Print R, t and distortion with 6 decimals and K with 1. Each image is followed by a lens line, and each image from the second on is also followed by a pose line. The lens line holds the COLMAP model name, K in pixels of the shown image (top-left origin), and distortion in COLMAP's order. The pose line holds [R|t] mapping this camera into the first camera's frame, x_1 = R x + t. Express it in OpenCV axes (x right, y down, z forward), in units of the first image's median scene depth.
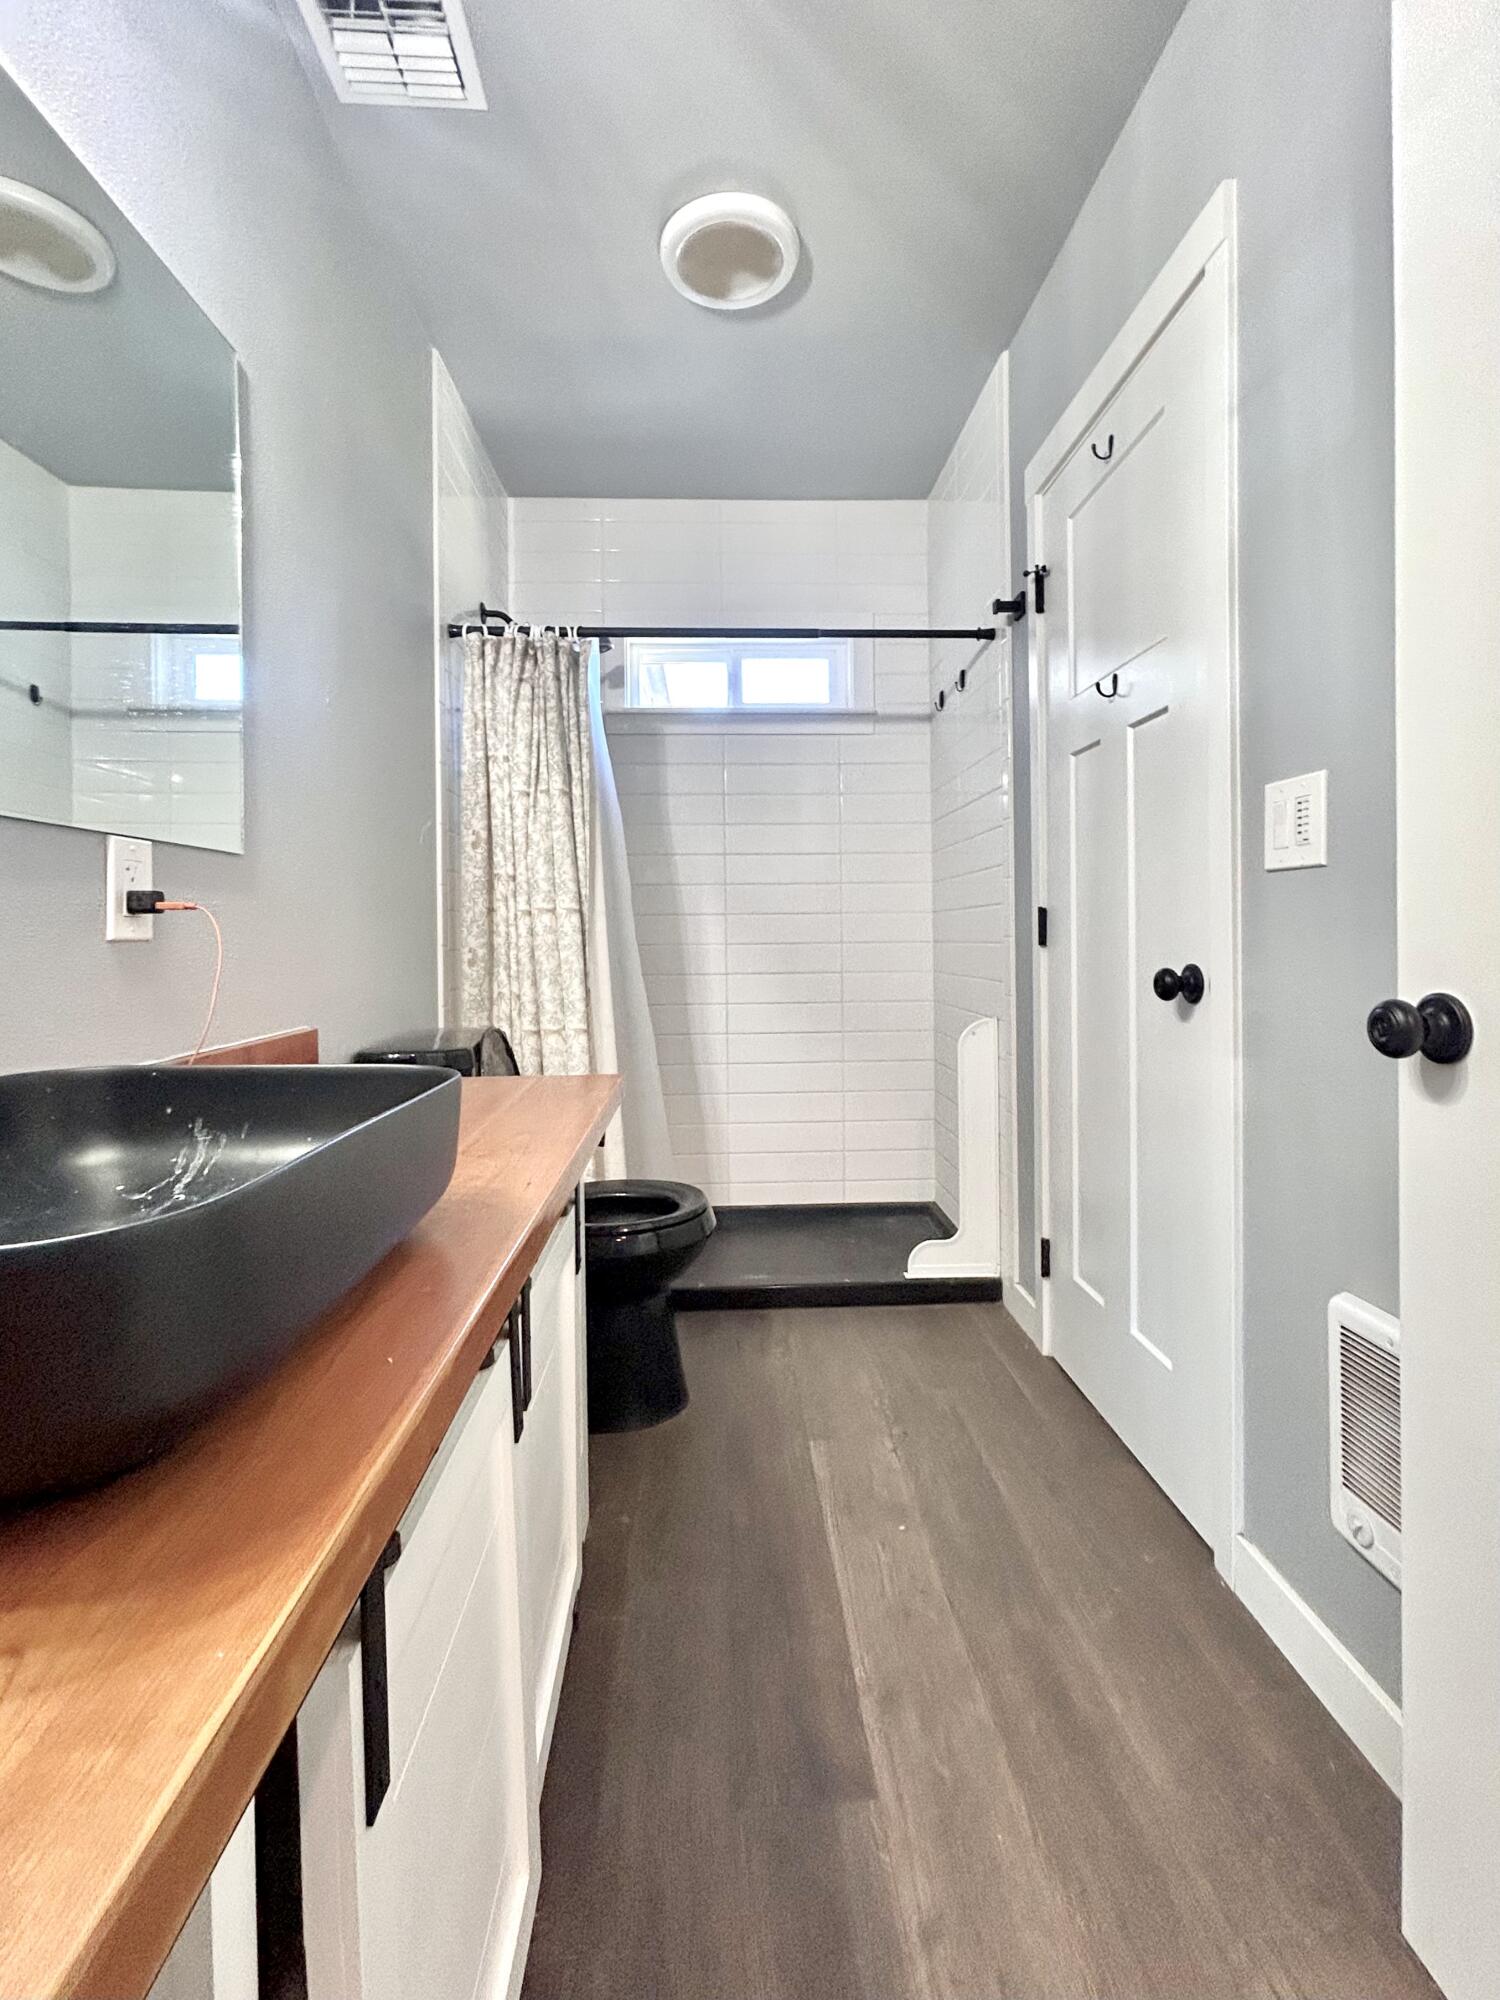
lens RADIAL K [[904.7, 0, 756.9], [0, 904.7, 939.0], [0, 0, 1]] dist [0.000998, 0.001335]
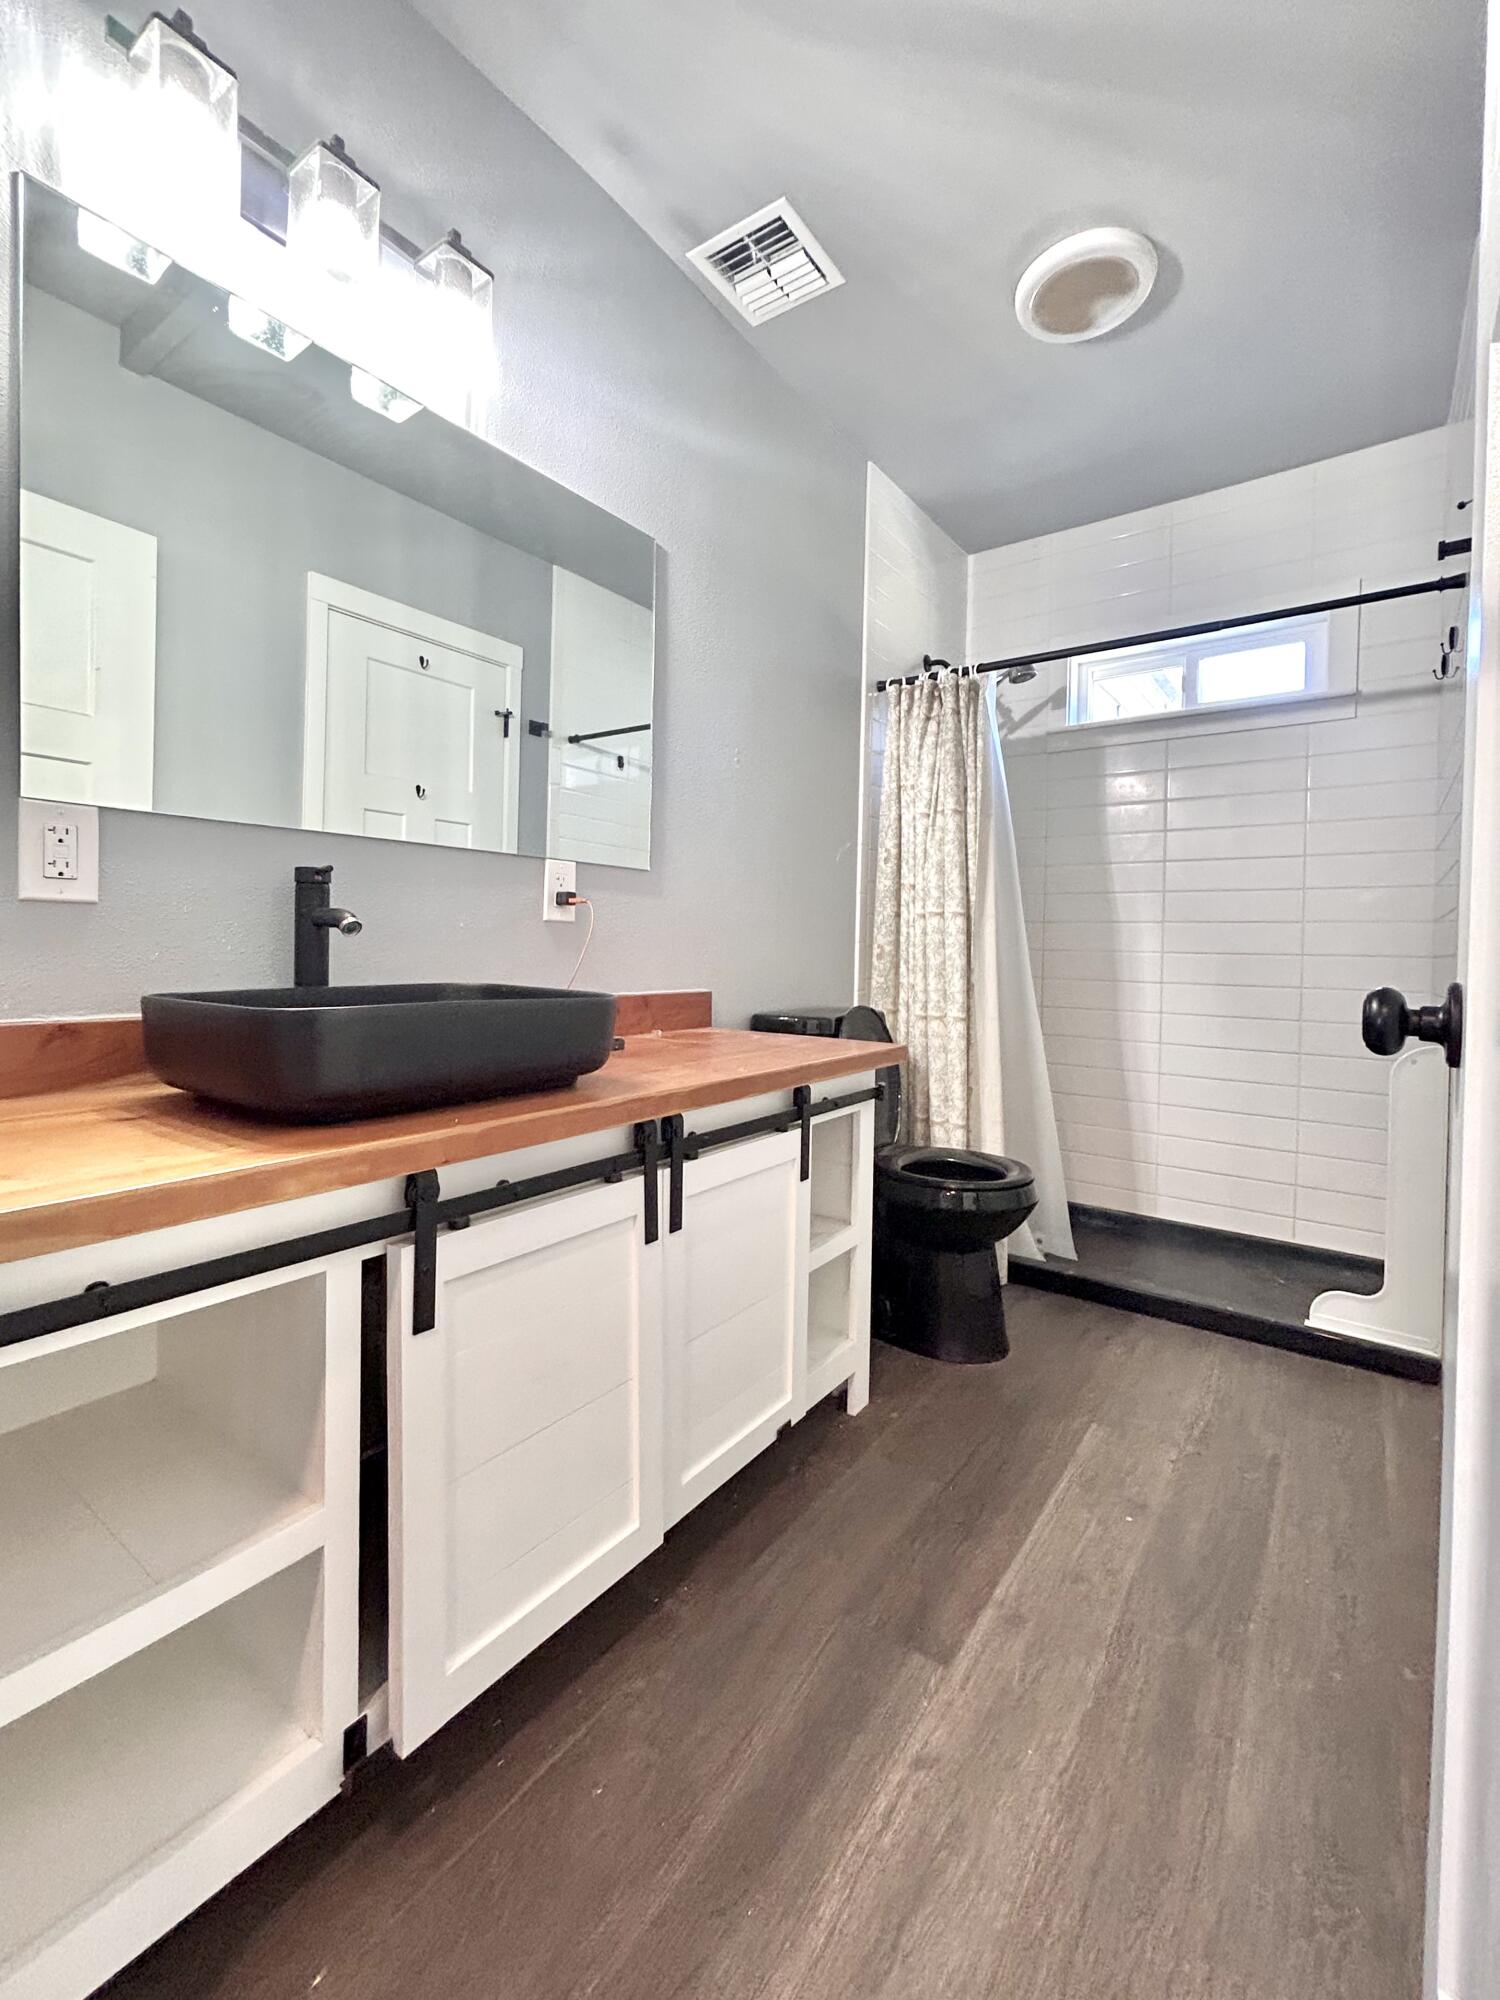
lens RADIAL K [[854.0, 0, 756.9], [0, 854.0, 956.0], [0, 0, 1]] dist [-0.000168, -0.000144]
pose [[0.780827, 0.032024, -0.623925, 0.271714], [-0.031331, 0.999436, 0.012087, 0.016343], [0.623961, 0.010111, 0.781390, -0.004884]]
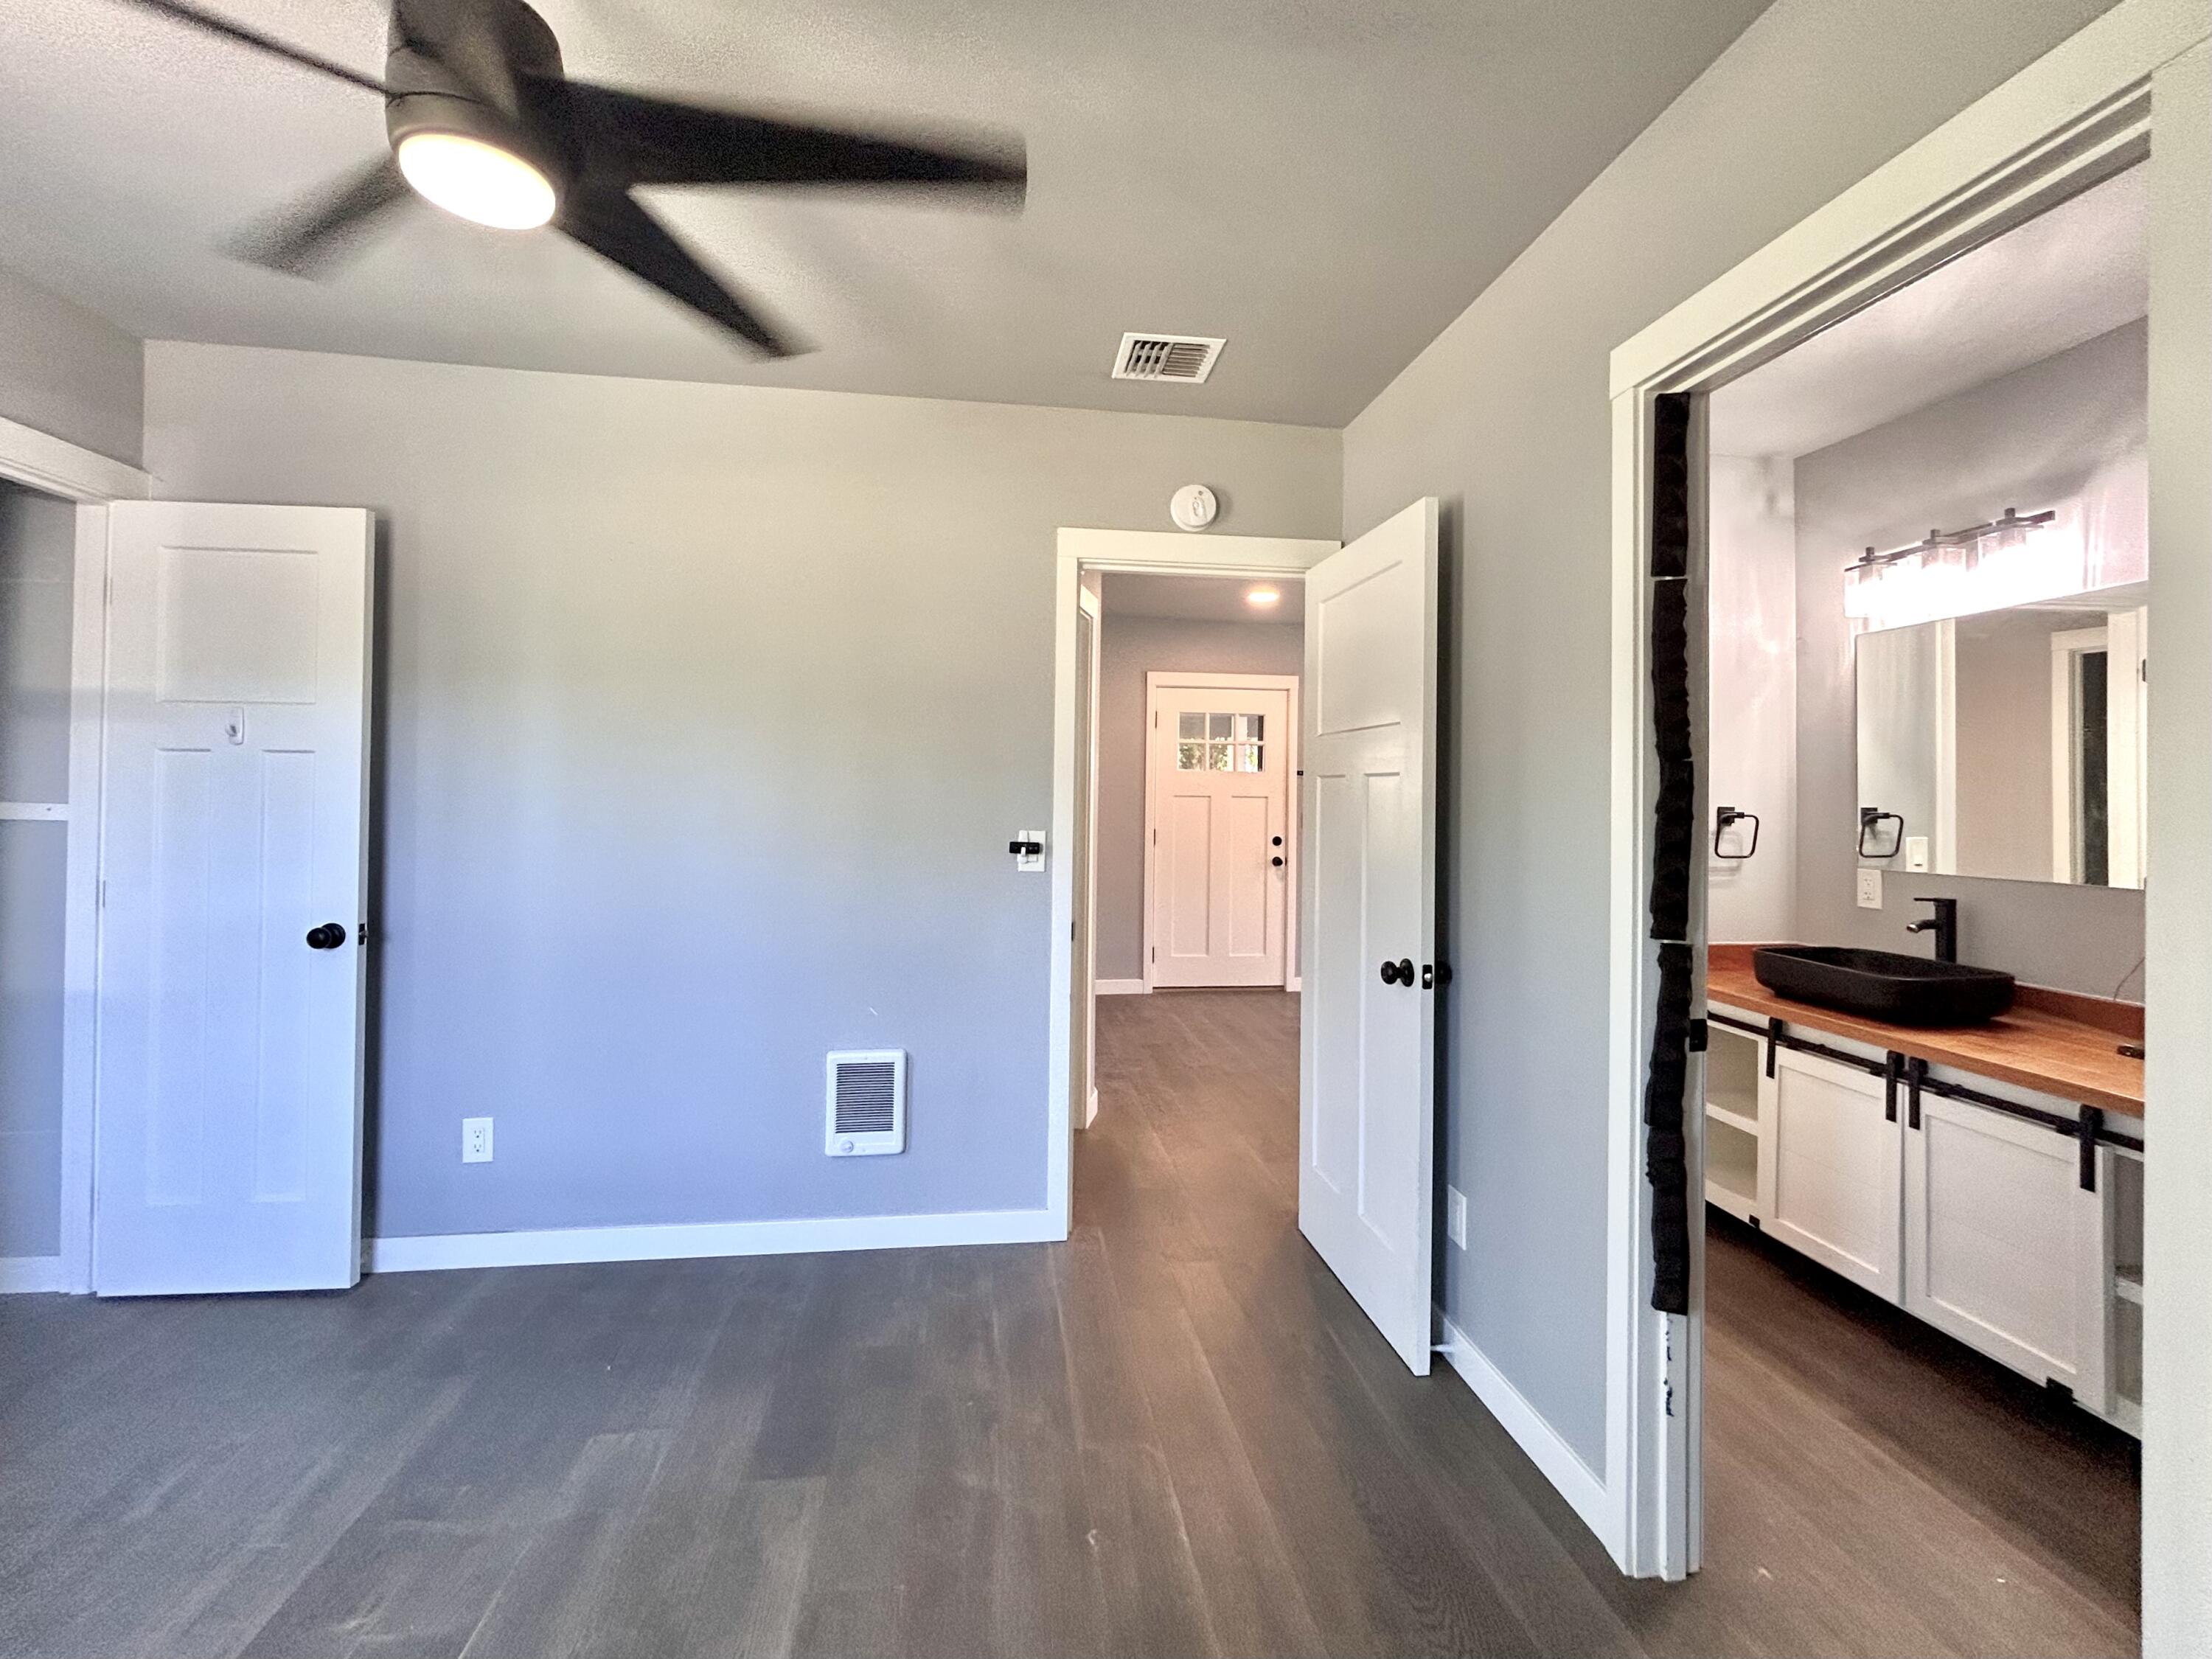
lens RADIAL K [[944.6, 0, 1108.3], [0, 944.6, 781.8], [0, 0, 1]] dist [-0.000168, -0.000144]
pose [[-0.995906, -0.004518, -0.090284, 0.815159], [-0.004108, 0.999980, -0.004726, -0.151102], [0.090304, -0.004336, -0.995905, 1.257494]]
